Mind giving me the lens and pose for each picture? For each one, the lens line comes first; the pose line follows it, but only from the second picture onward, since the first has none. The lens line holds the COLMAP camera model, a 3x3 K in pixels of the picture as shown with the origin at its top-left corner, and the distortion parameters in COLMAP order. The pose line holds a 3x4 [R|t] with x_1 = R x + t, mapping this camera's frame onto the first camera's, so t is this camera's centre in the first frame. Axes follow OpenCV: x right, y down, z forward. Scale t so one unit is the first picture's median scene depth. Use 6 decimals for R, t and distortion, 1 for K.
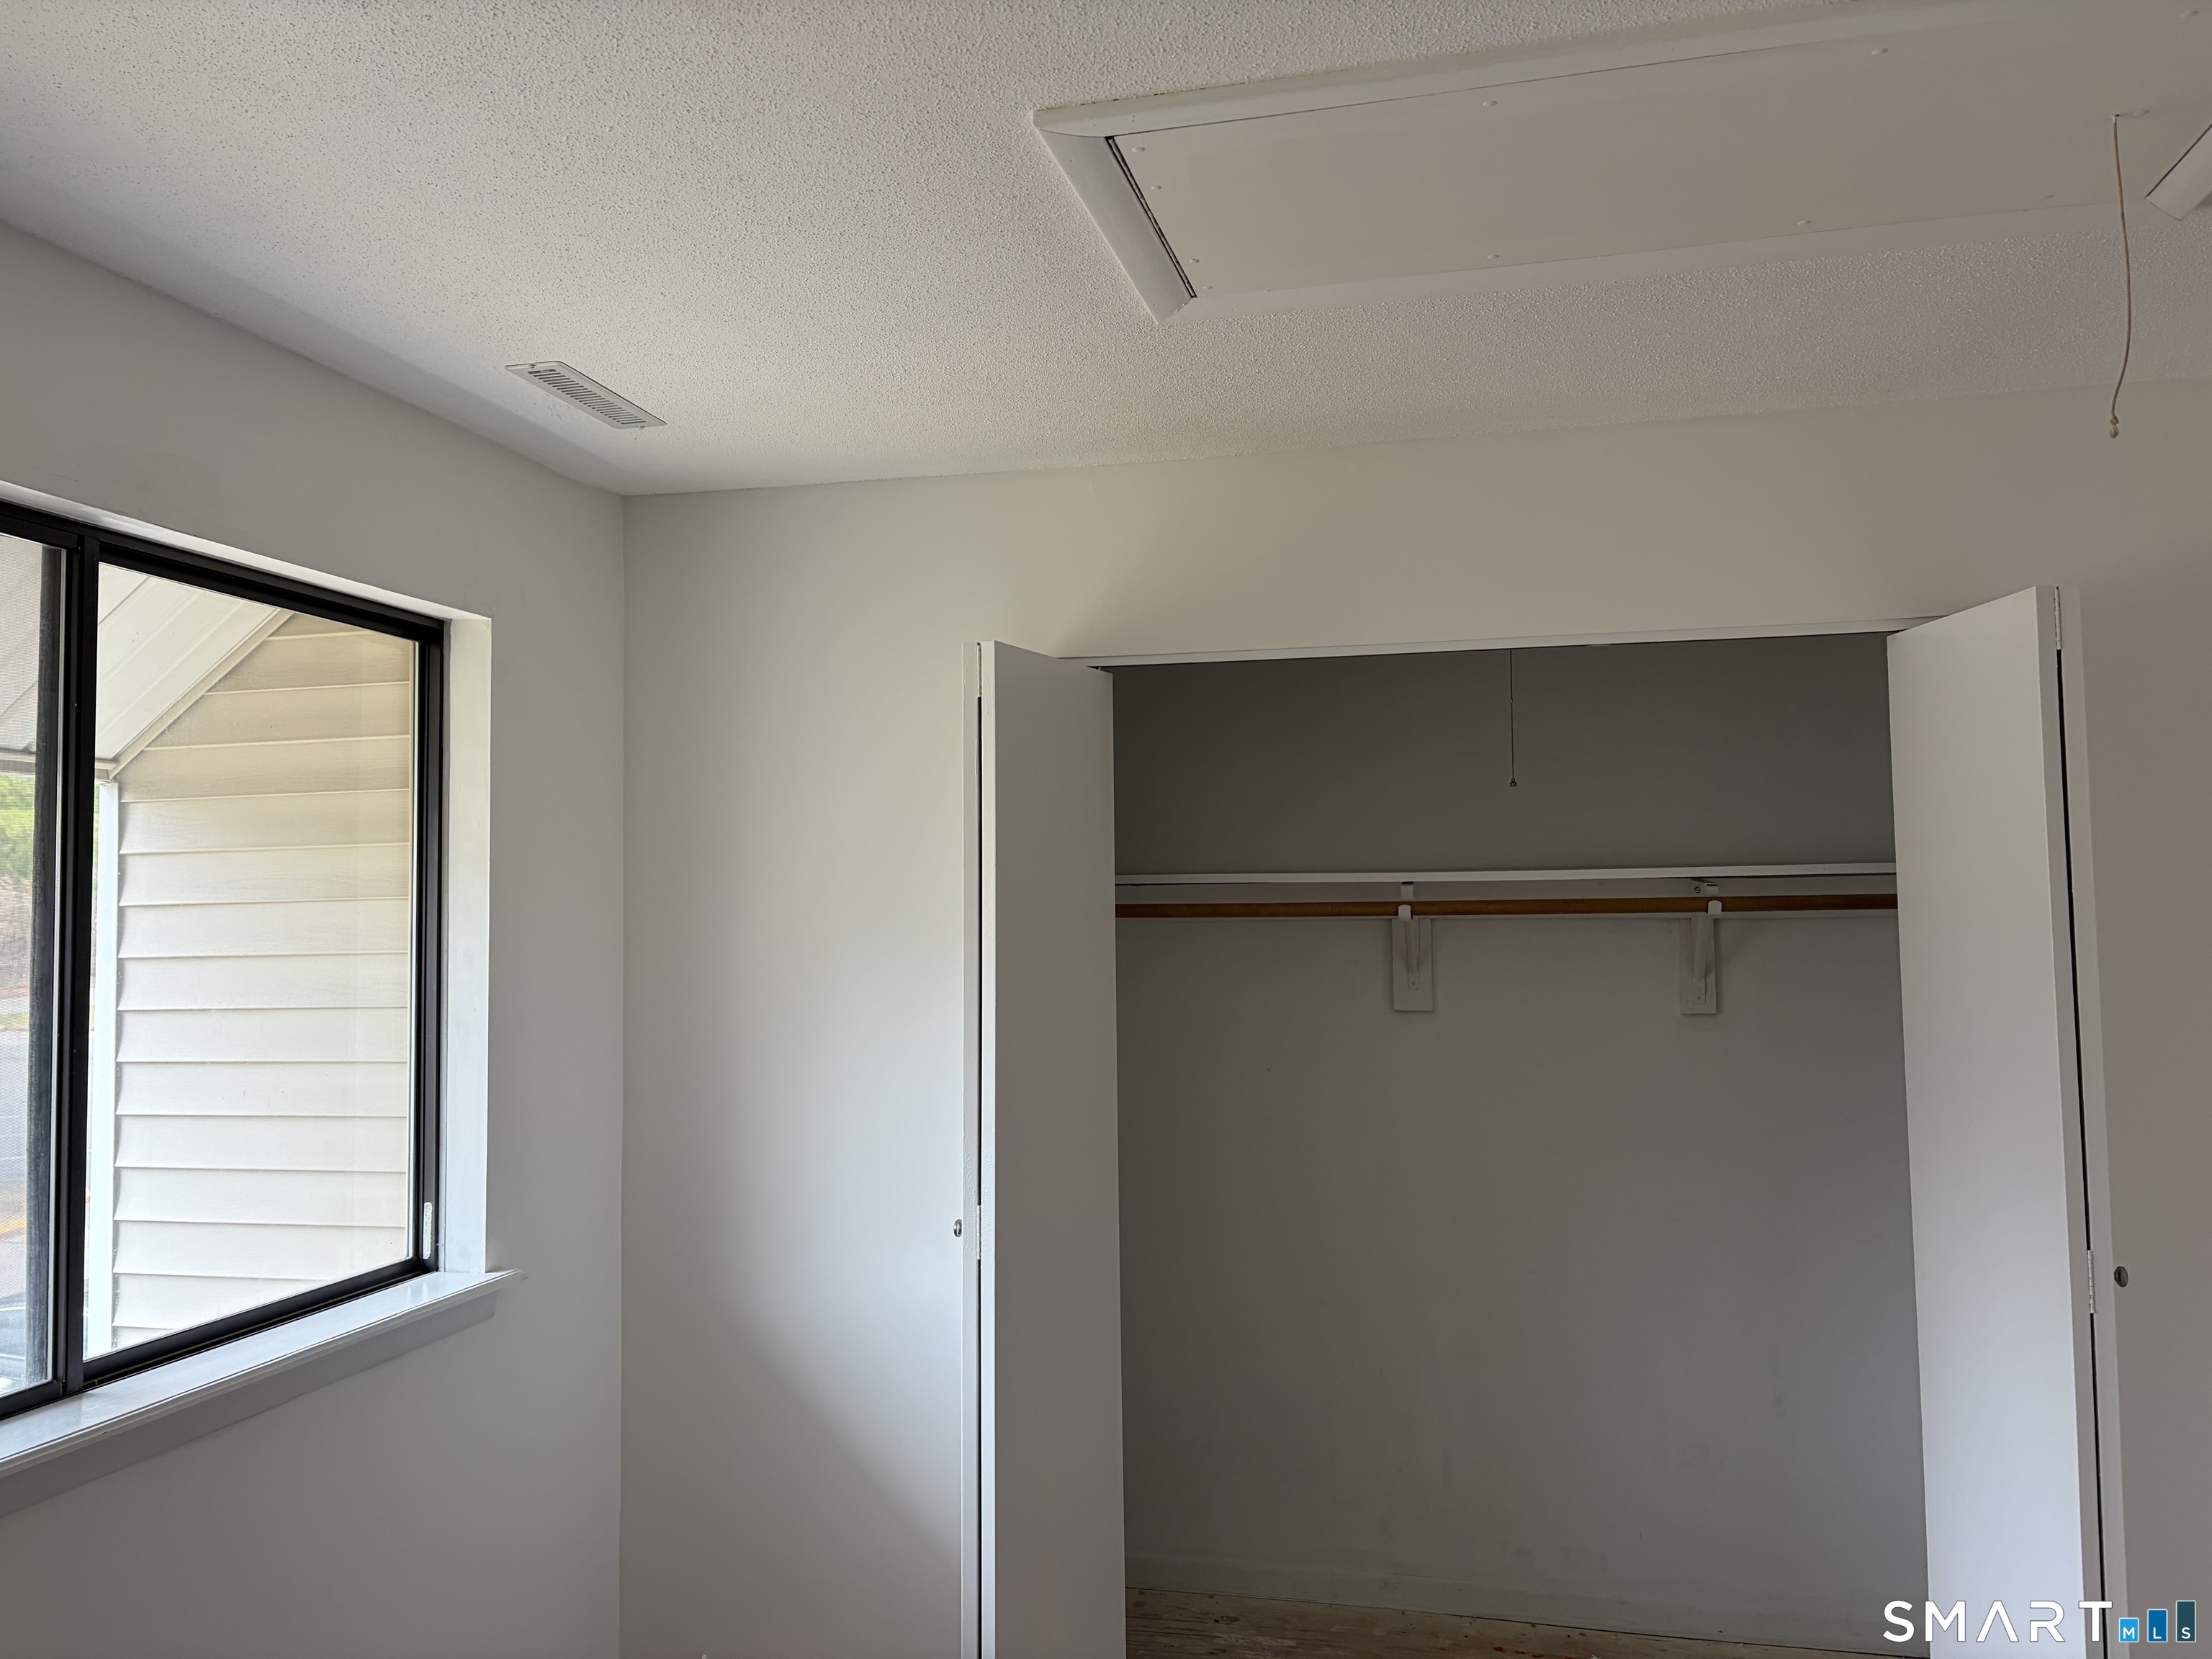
lens RADIAL K [[1688.9, 0, 1112.0], [0, 1688.9, 842.7], [0, 0, 1]] dist [0.032961, 0.007406]
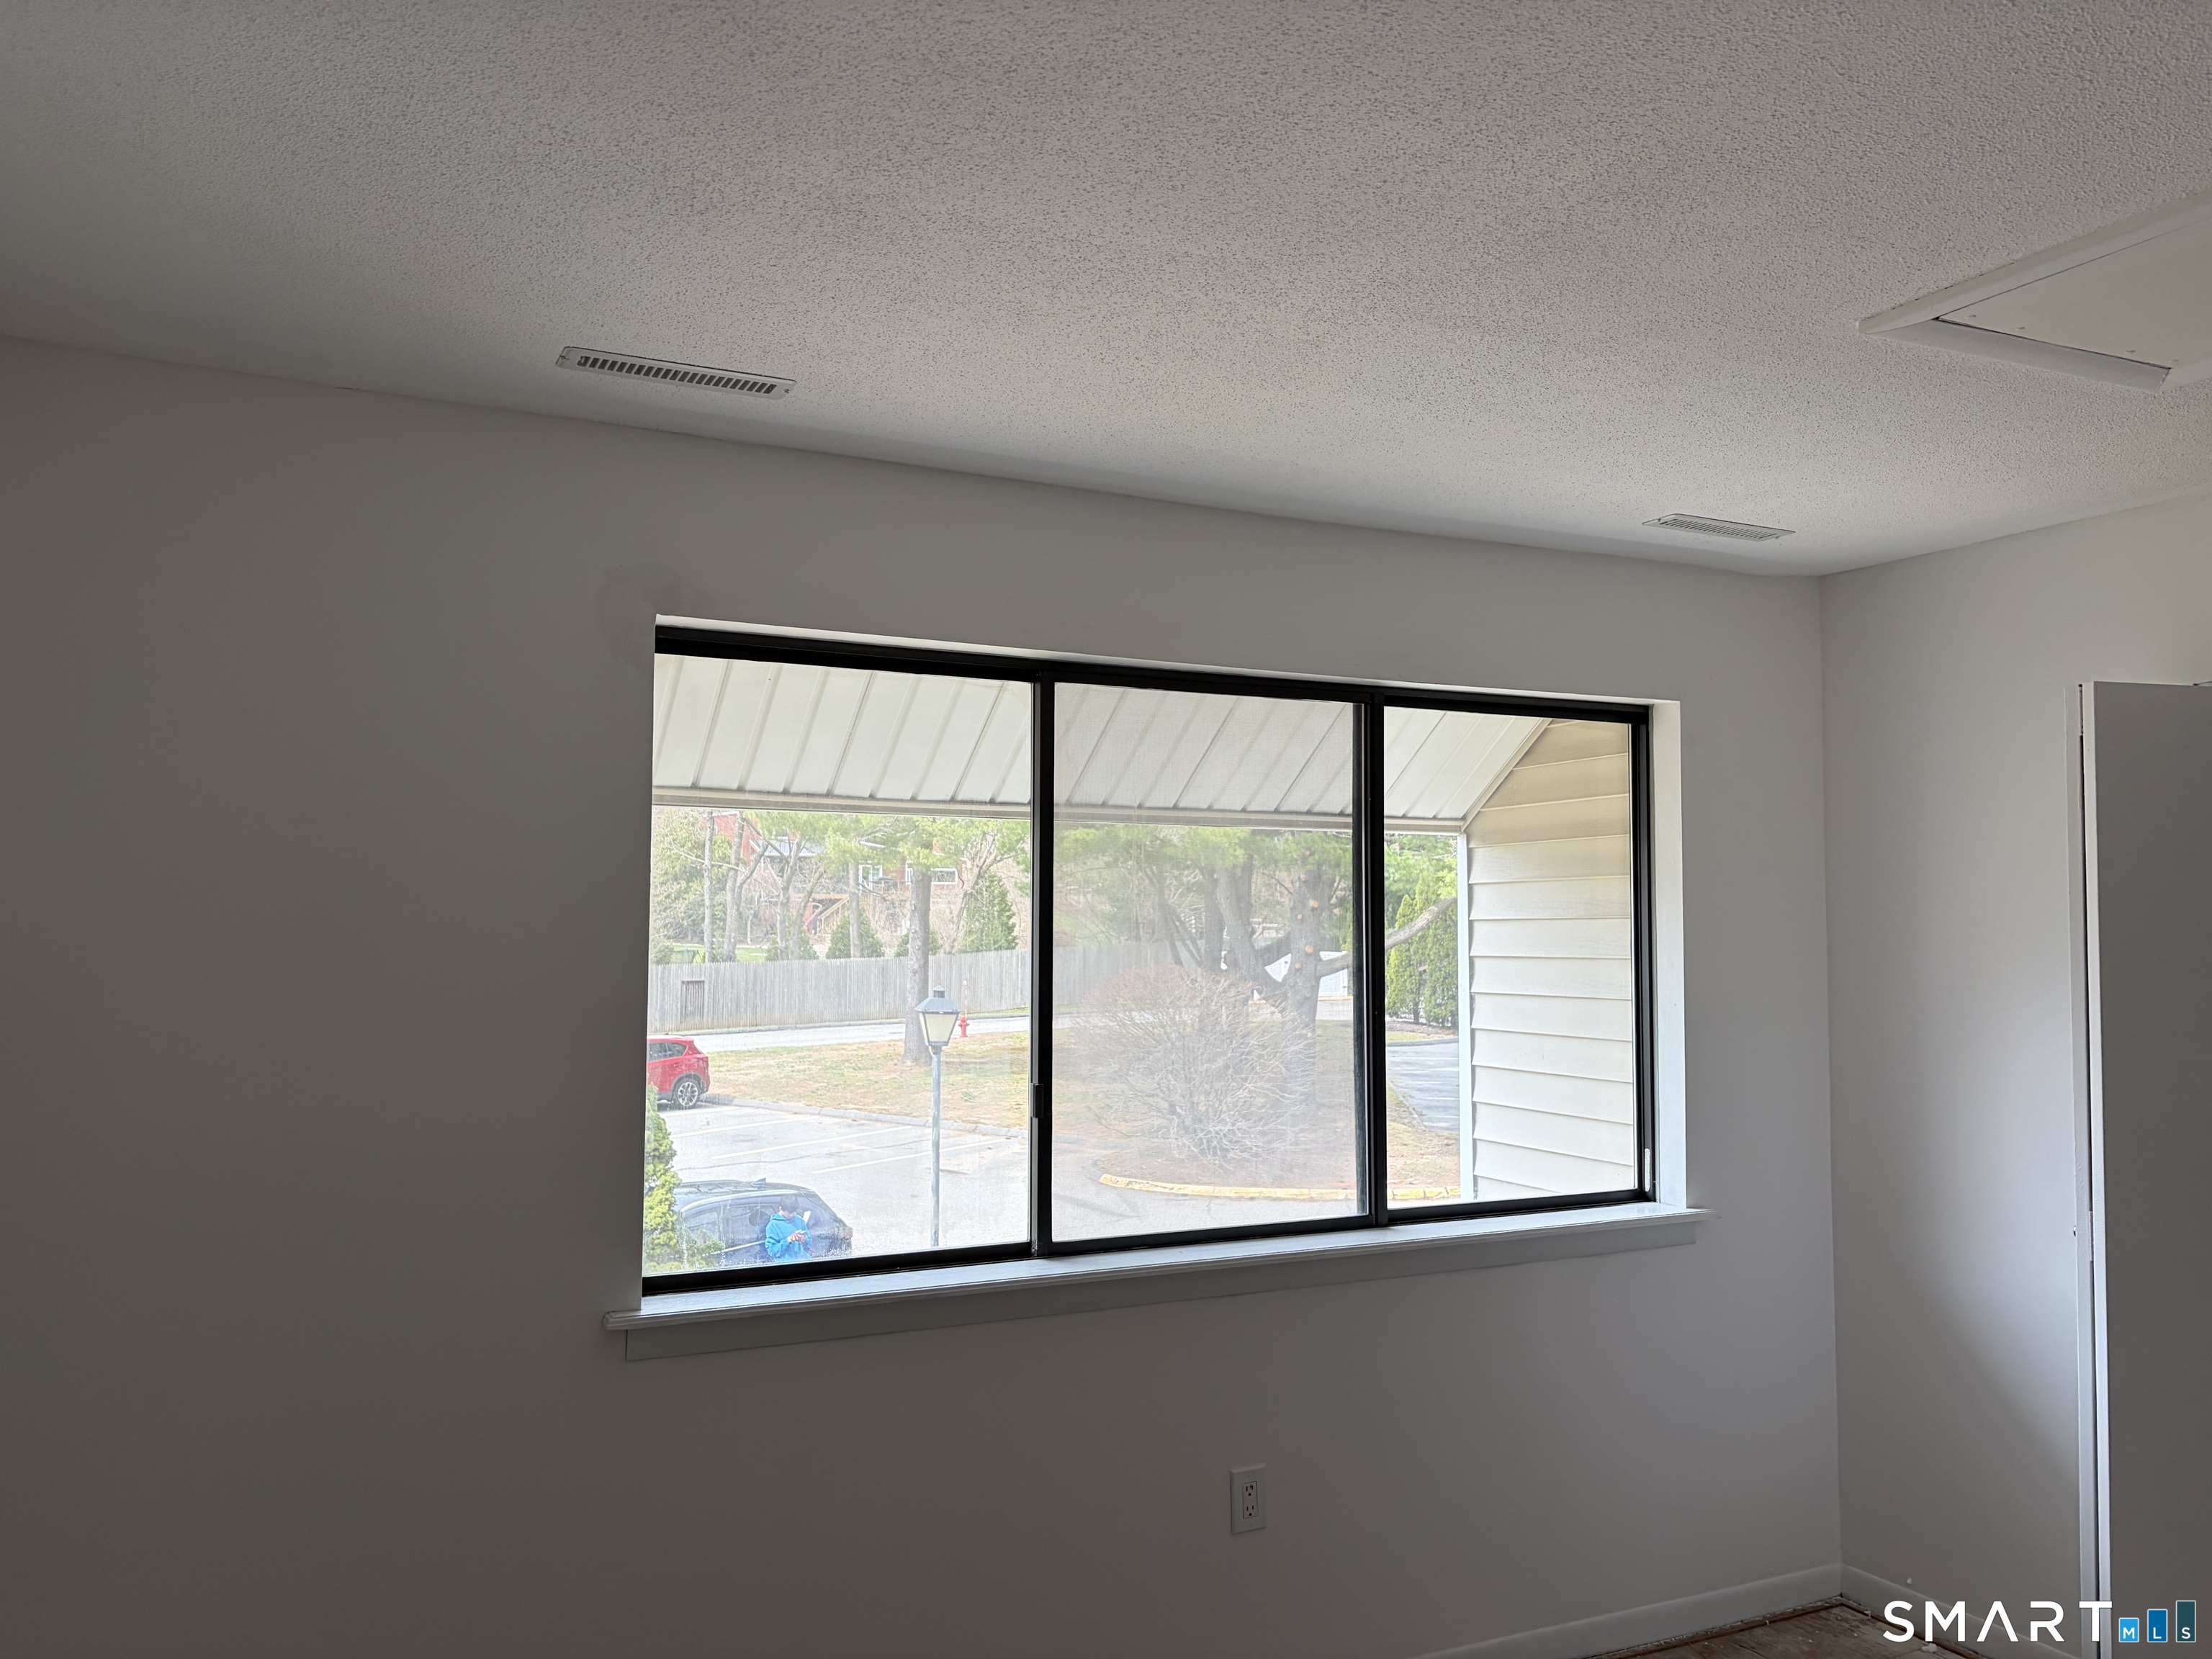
lens RADIAL K [[1688.9, 0, 1112.0], [0, 1688.9, 842.7], [0, 0, 1]] dist [0.032961, 0.007406]
pose [[0.647024, -0.025244, -0.762051, 0.336665], [0.027201, 0.999580, -0.010017, -0.023444], [0.761984, -0.014247, 0.647439, -0.162450]]
